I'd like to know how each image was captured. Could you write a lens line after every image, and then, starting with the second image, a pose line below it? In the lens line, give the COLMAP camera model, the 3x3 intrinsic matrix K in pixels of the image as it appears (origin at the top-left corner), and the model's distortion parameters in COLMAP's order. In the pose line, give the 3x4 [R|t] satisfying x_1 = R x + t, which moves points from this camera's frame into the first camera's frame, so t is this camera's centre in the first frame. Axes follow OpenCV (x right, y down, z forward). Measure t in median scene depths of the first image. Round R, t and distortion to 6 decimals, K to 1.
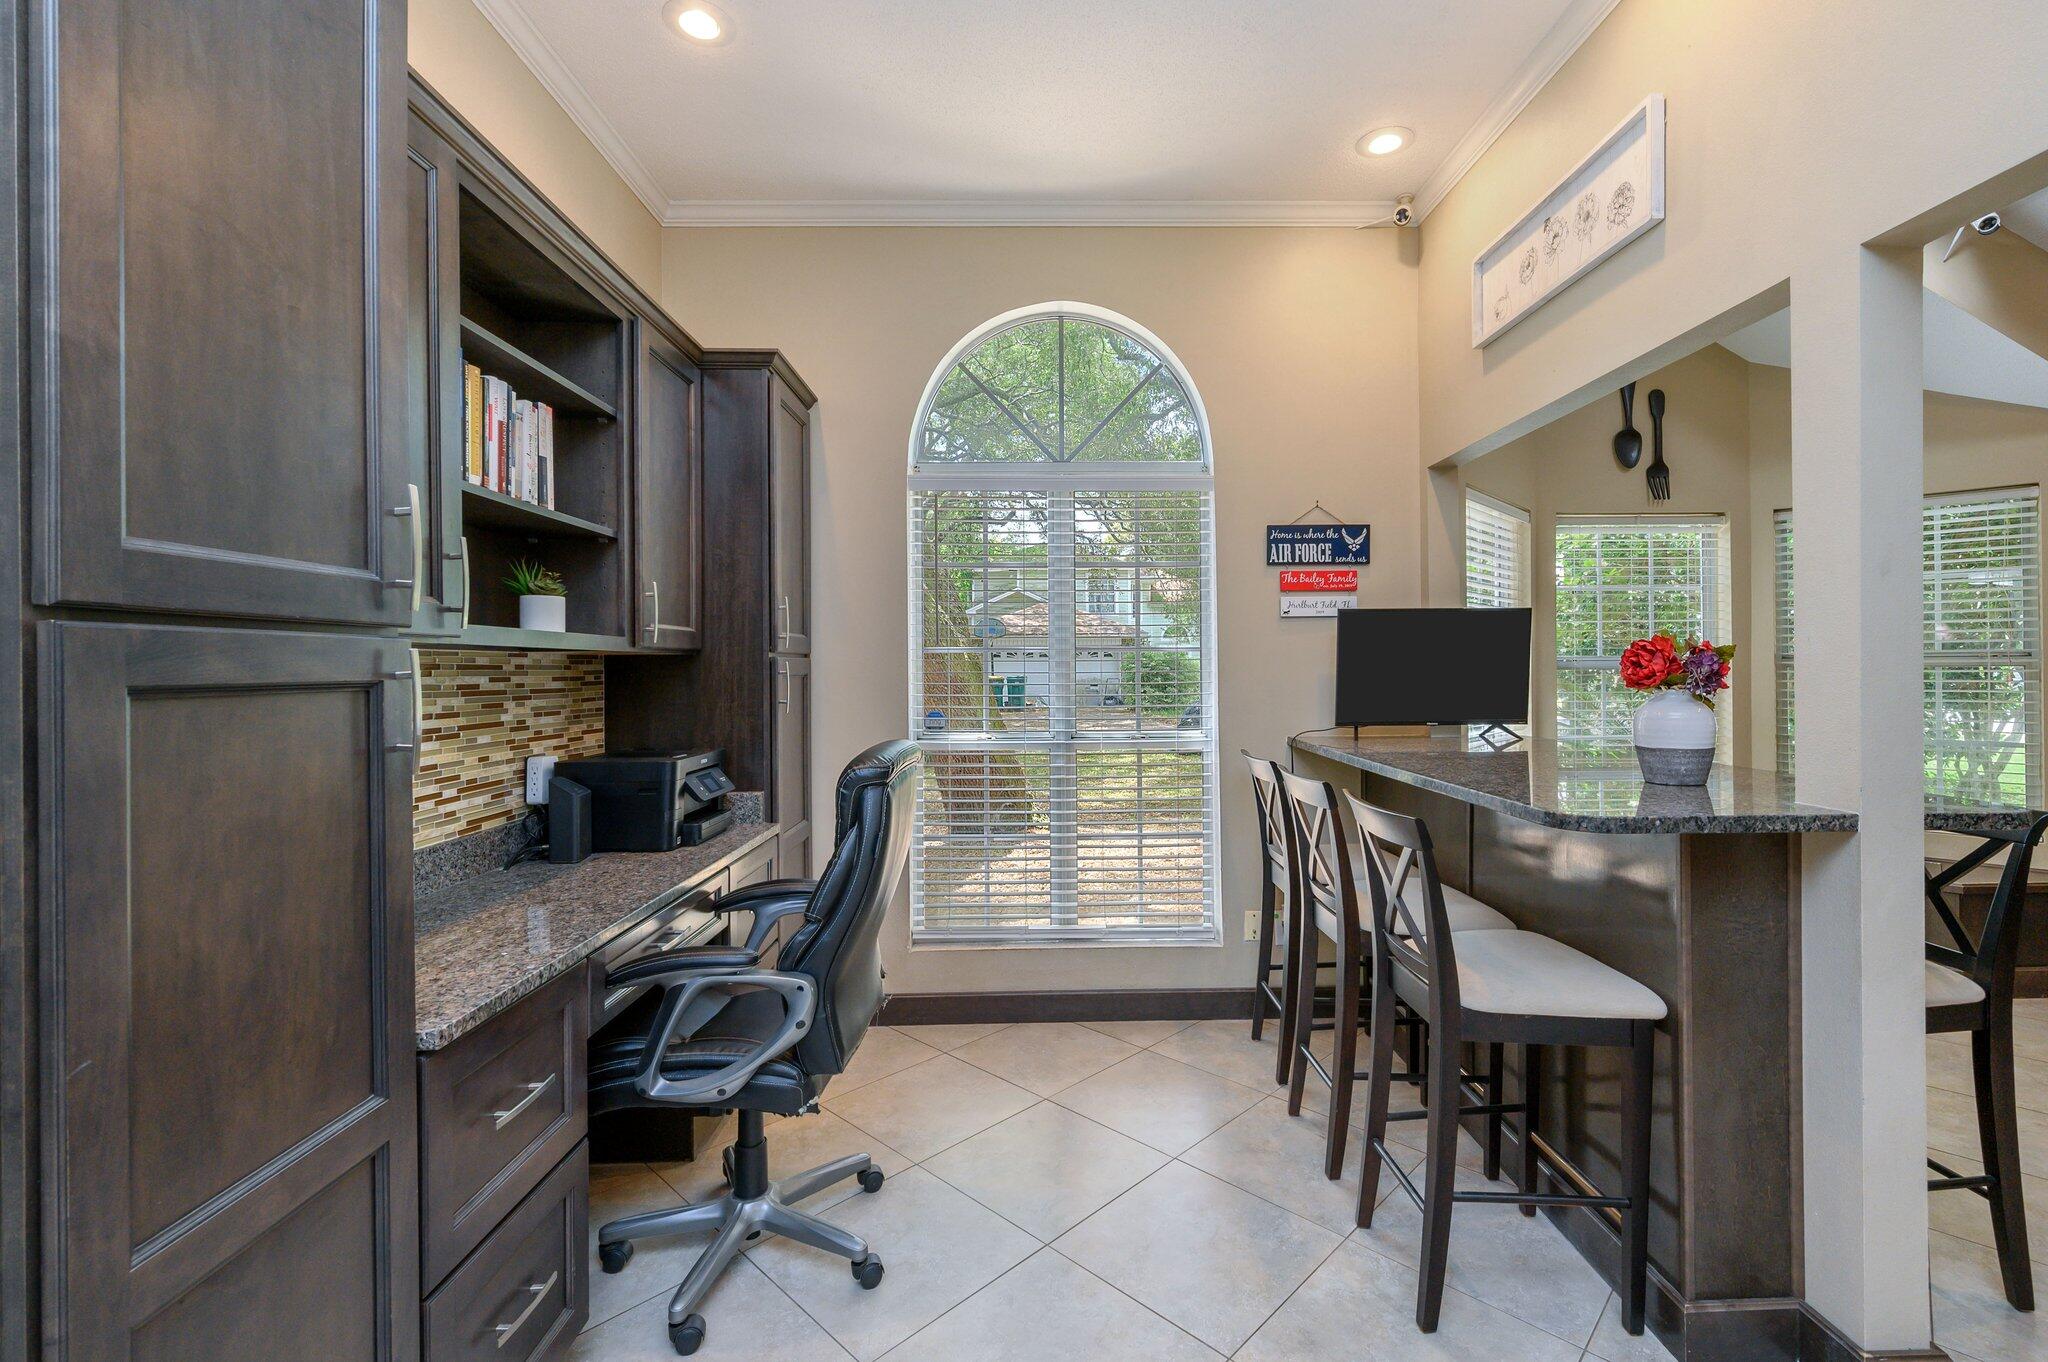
lens RADIAL K [[873.5, 0, 1103.1], [0, 873.5, 661.7], [0, 0, 1]] dist [0.003269, 0.000005]
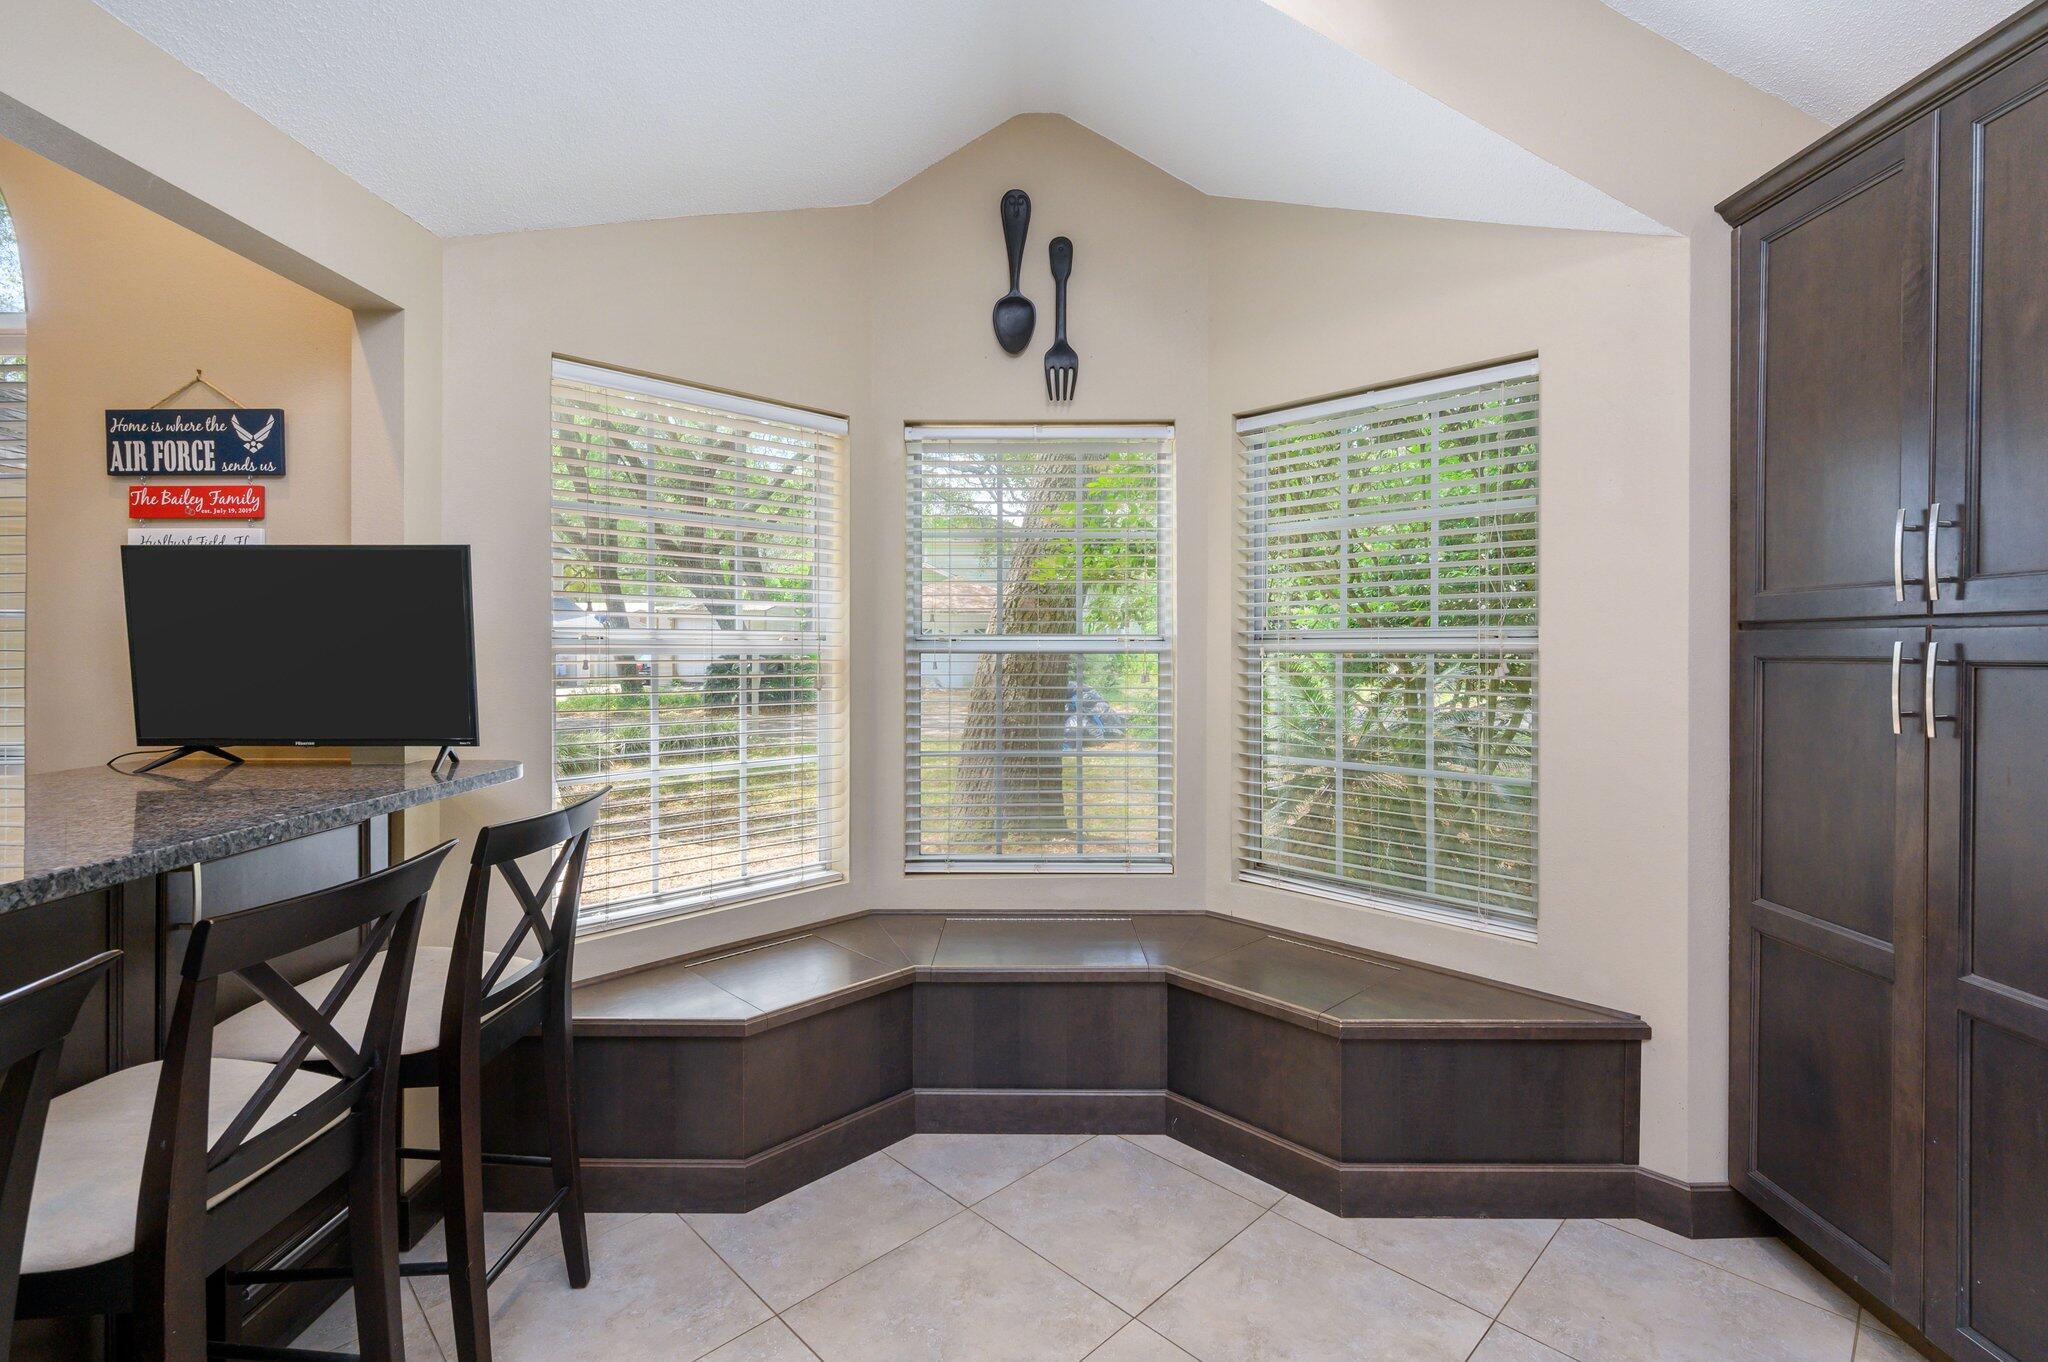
lens RADIAL K [[915.0, 0, 1026.7], [0, 915.0, 649.5], [0, 0, 1]] dist [0.004167, 0.000004]
pose [[0.998877, 0.008750, -0.046560, 1.280140], [-0.008463, 0.999944, 0.006369, 0.000354], [0.046613, -0.005968, 0.998895, 0.588834]]
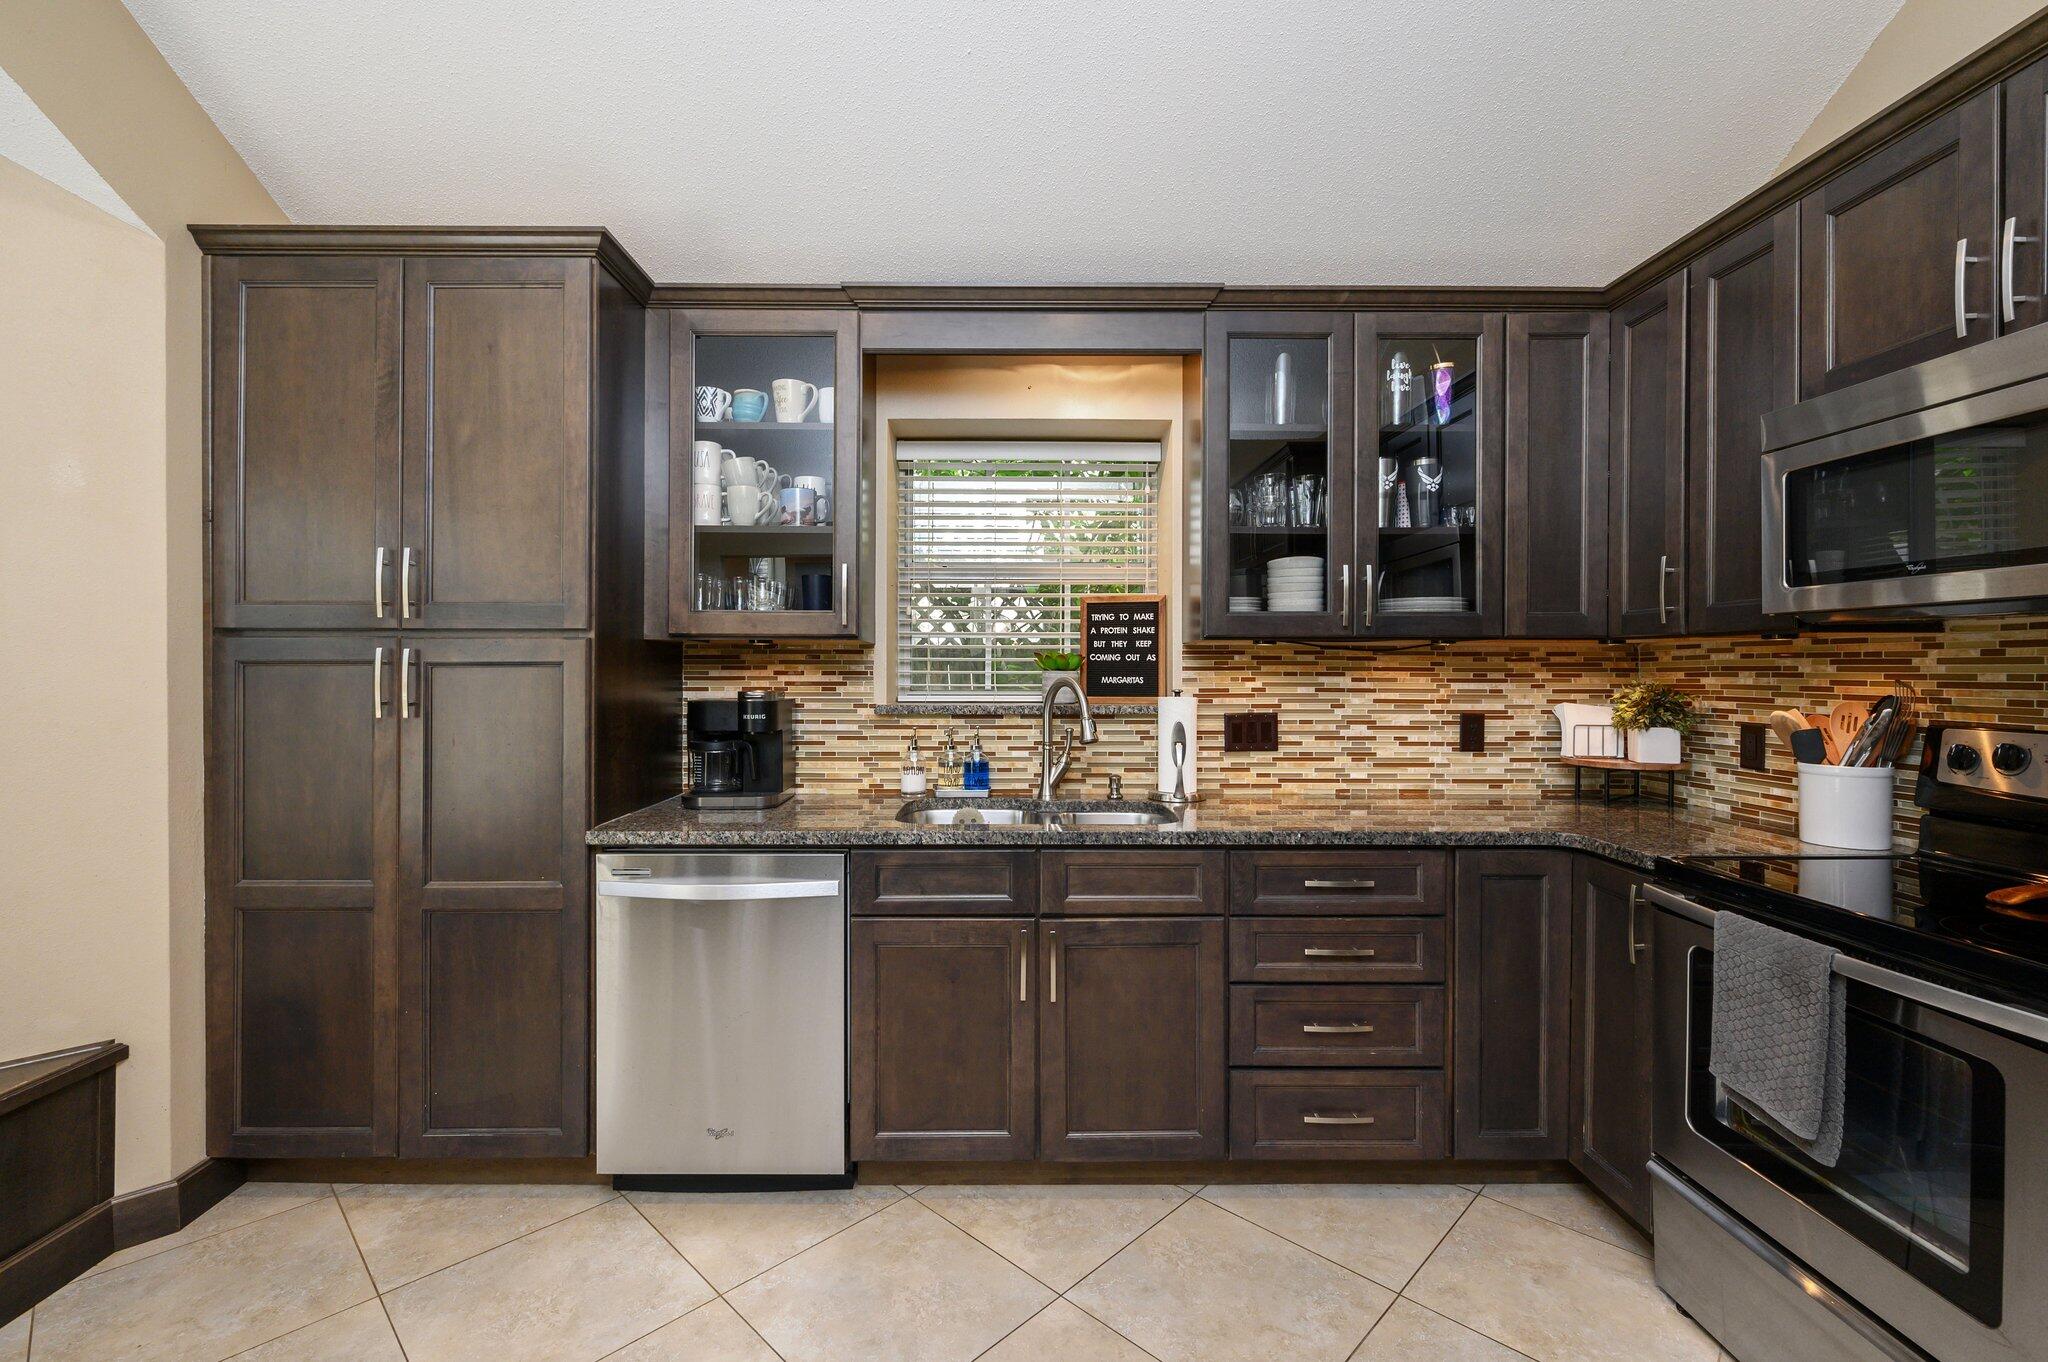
lens RADIAL K [[915.0, 0, 1007.1], [0, 915.0, 673.6], [0, 0, 1]] dist [0.004167, 0.000004]
pose [[0.039140, 0.001477, 0.999233, 0.989770], [-0.007481, 0.999971, -0.001185, 0.016886], [-0.999206, -0.007429, 0.039150, 0.659504]]
